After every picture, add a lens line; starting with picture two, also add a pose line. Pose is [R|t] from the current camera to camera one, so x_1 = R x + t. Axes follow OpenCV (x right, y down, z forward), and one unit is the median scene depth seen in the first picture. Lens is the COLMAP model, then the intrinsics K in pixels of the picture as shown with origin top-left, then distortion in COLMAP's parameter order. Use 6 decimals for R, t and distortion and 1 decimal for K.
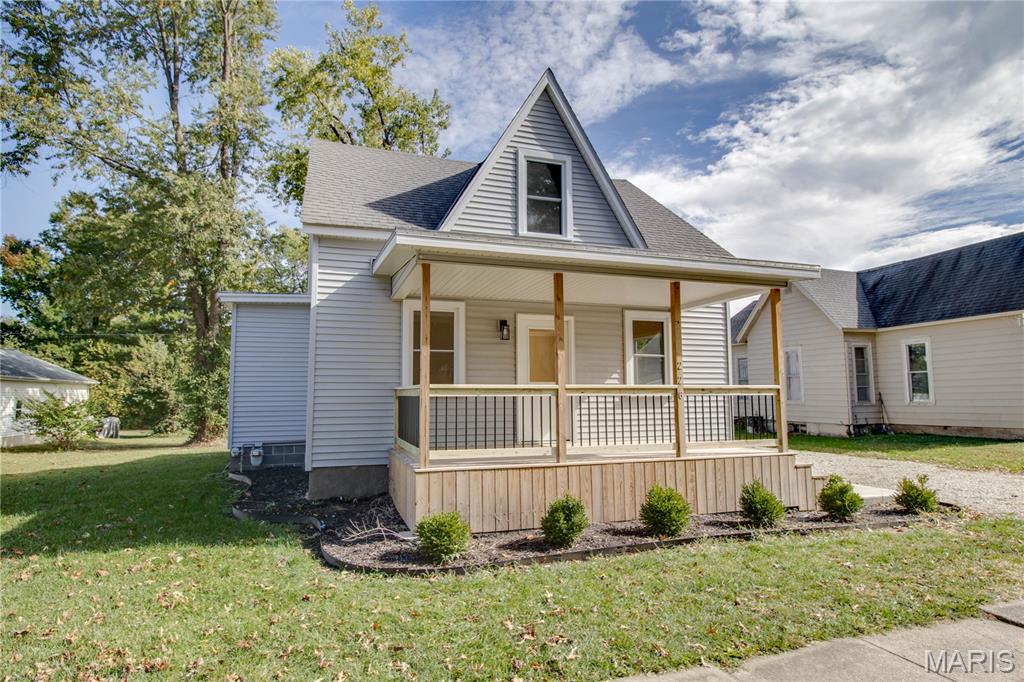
lens RADIAL K [[555.8, 0, 500.3], [0, 555.8, 342.7], [0, 0, 1]] dist [0.002291, -0.015965]
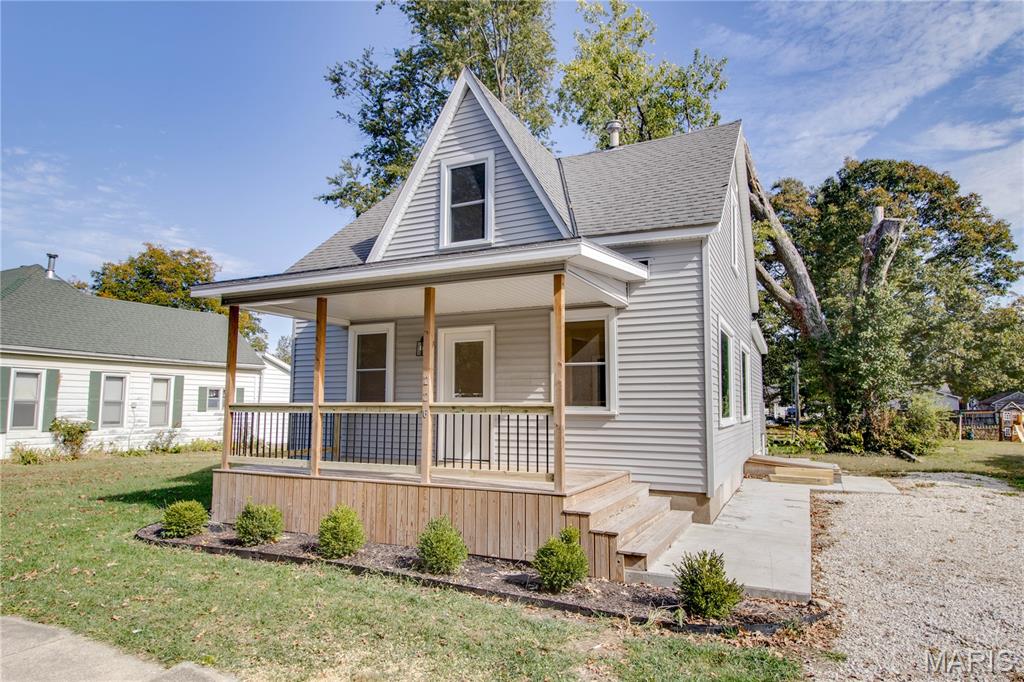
lens RADIAL K [[624.9, 0, 512.0], [0, 624.9, 341.0], [0, 0, 1]] dist [0.005933, -0.003965]
pose [[0.710426, -0.067762, -0.700502, 0.861661], [0.060649, 0.997546, -0.034988, 0.015991], [0.701154, -0.017628, 0.712792, 0.287866]]
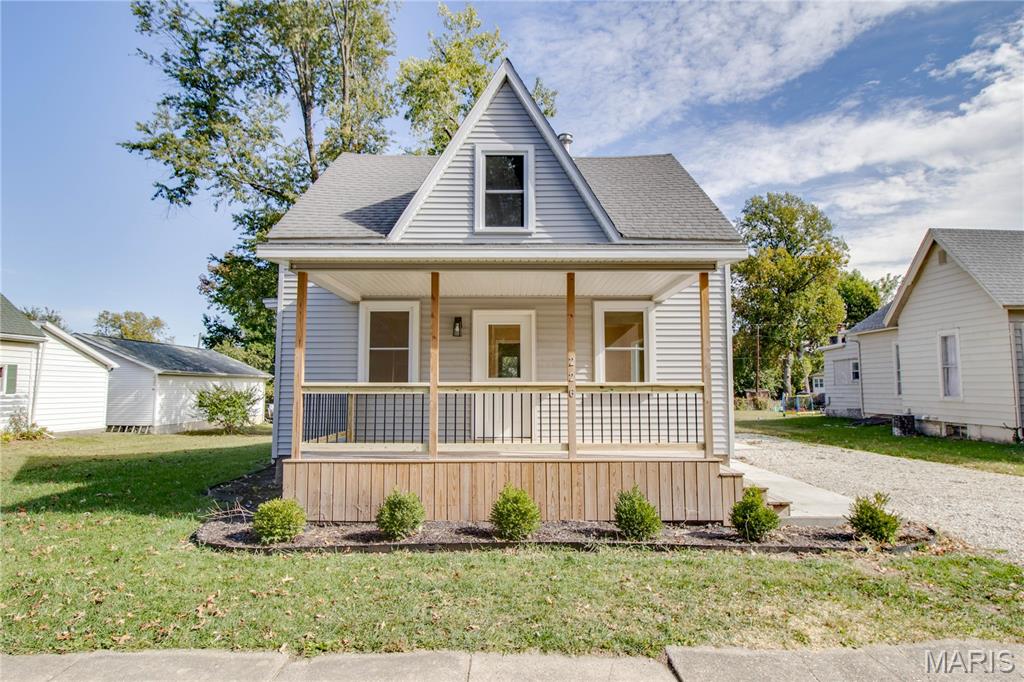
lens RADIAL K [[576.5, 0, 513.2], [0, 576.5, 336.0], [0, 0, 1]] dist [0.007301, -0.021207]
pose [[0.951393, -0.024771, -0.306983, 0.400060], [0.026867, 0.999636, 0.002606, -0.005781], [0.306806, -0.010727, 0.951711, 0.029365]]
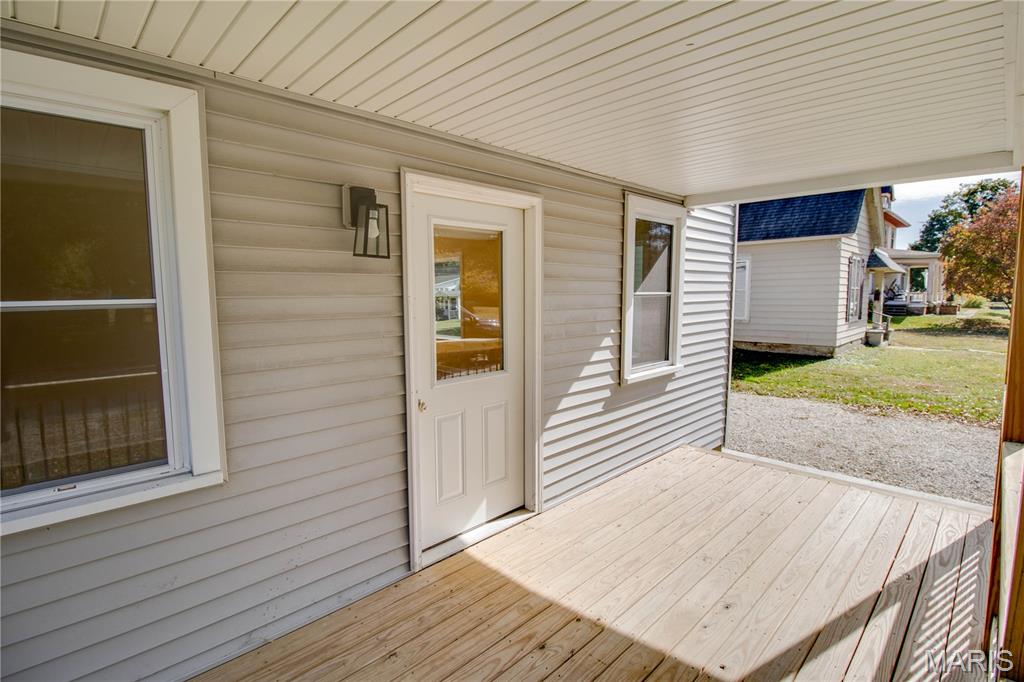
lens RADIAL K [[489.6, 0, 511.1], [0, 489.6, 337.9], [0, 0, 1]] dist [0.000436, -0.011935]
pose [[0.899816, -0.042185, 0.434226, -0.035866], [-0.041365, 0.982580, 0.181176, -0.012606], [-0.434304, -0.180986, 0.882396, 0.689559]]
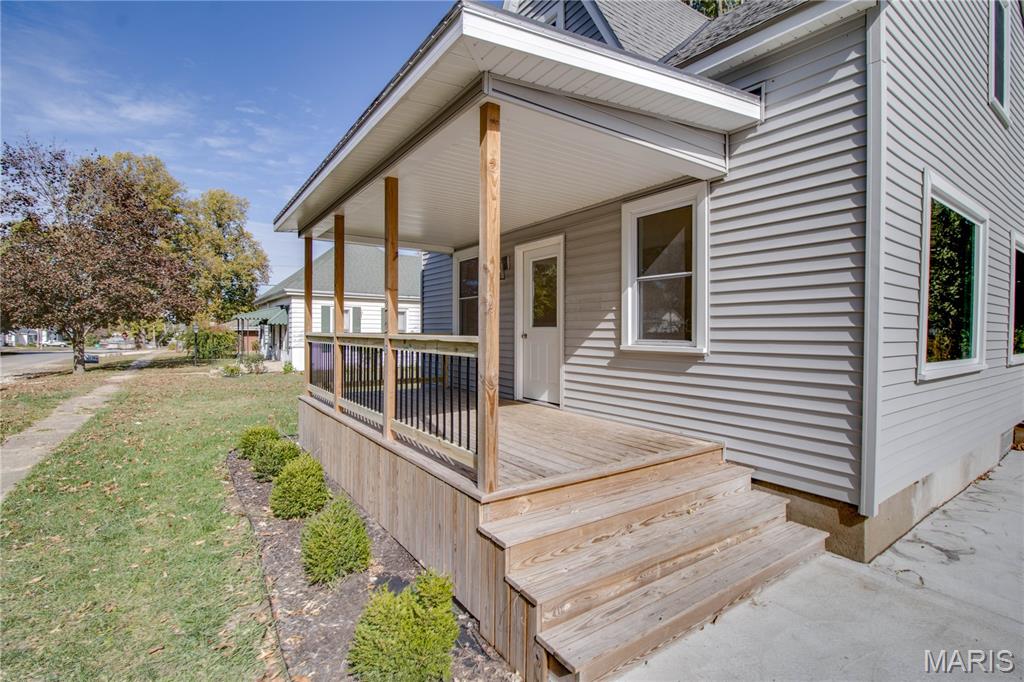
lens RADIAL K [[489.6, 0, 511.1], [0, 489.6, 337.9], [0, 0, 1]] dist [0.000436, -0.011935]
pose [[0.271659, 0.017249, -0.962239, 0.709121], [0.084169, 0.995582, 0.041609, 0.052176], [0.958706, -0.092295, 0.269007, 0.749822]]
